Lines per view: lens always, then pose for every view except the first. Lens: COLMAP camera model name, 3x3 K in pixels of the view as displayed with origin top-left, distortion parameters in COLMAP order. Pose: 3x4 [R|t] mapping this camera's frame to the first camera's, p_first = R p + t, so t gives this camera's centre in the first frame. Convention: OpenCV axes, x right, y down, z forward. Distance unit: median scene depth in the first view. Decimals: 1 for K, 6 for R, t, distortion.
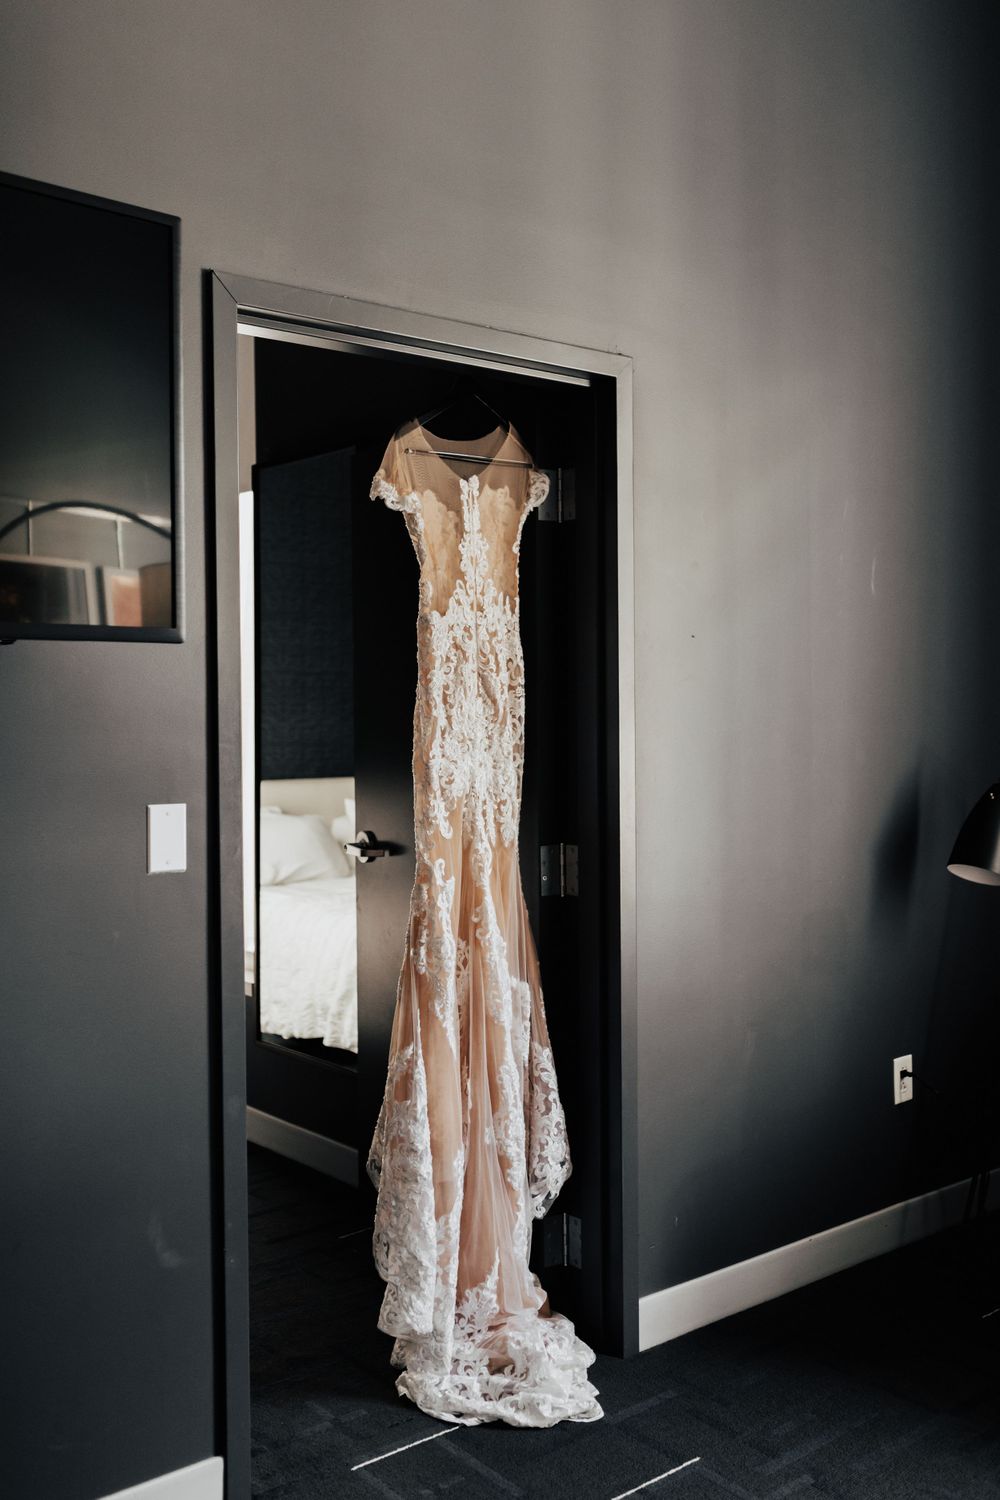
lens RADIAL K [[1413.2, 0, 500.0], [0, 1413.2, 750.0], [0, 0, 1]] dist [-0.006072, 0.002170]
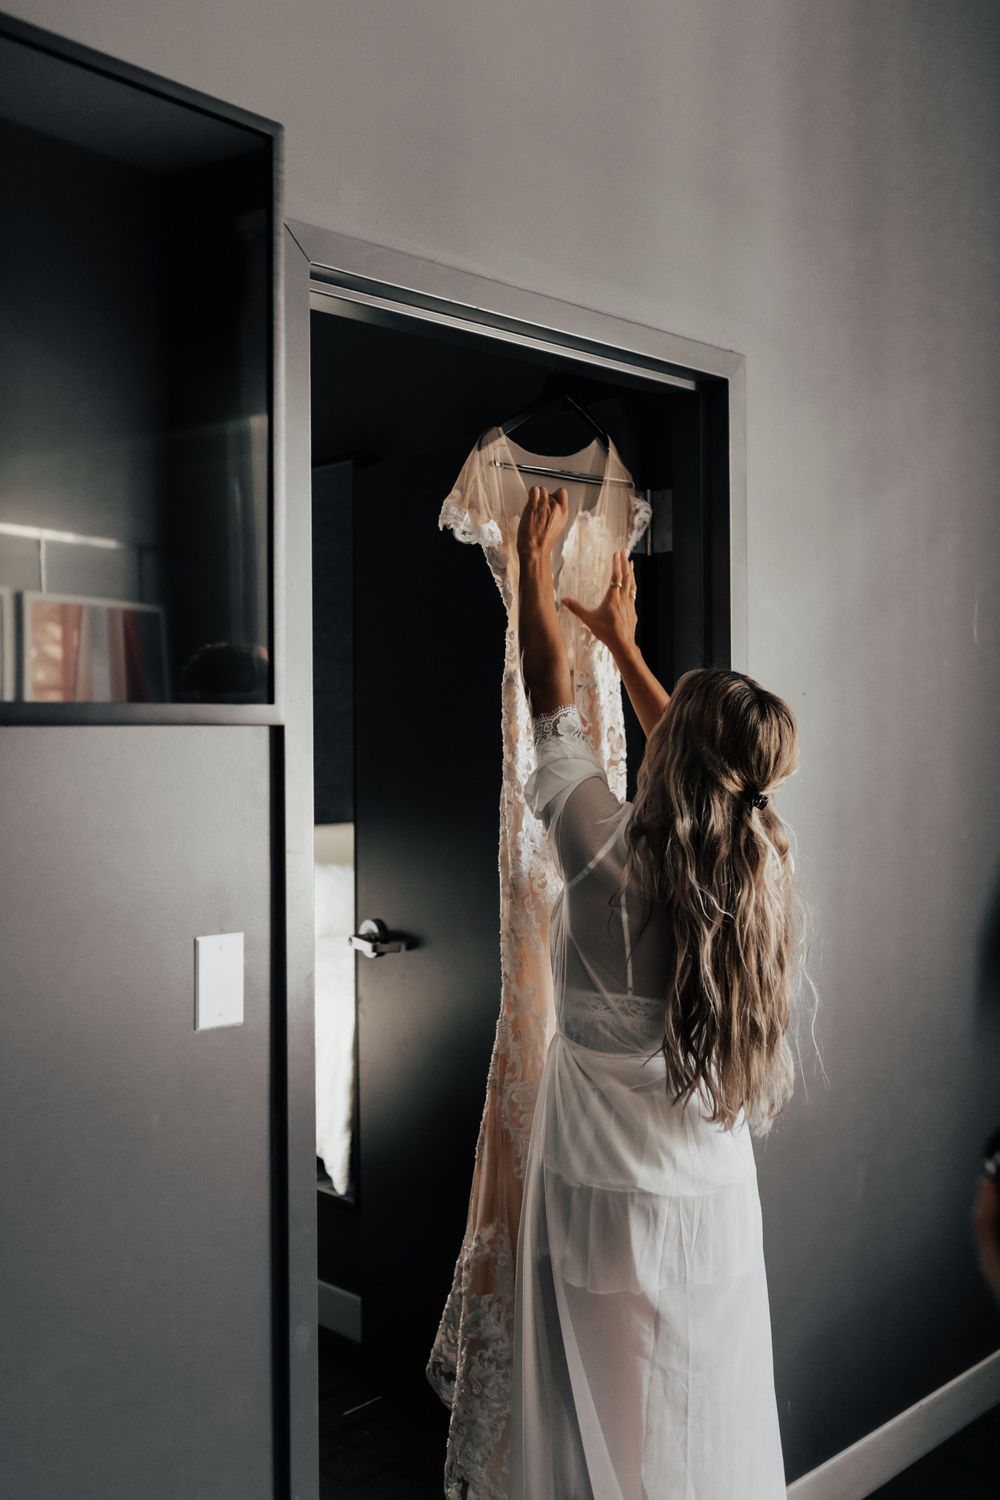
lens RADIAL K [[1412.7, 0, 500.0], [0, 1412.7, 750.0], [0, 0, 1]] dist [0.249944, -0.726322]
pose [[0.995992, -0.003684, 0.089366, -0.128607], [0.005616, 0.999756, -0.021377, -0.034280], [-0.089265, 0.021794, 0.995769, 0.196450]]
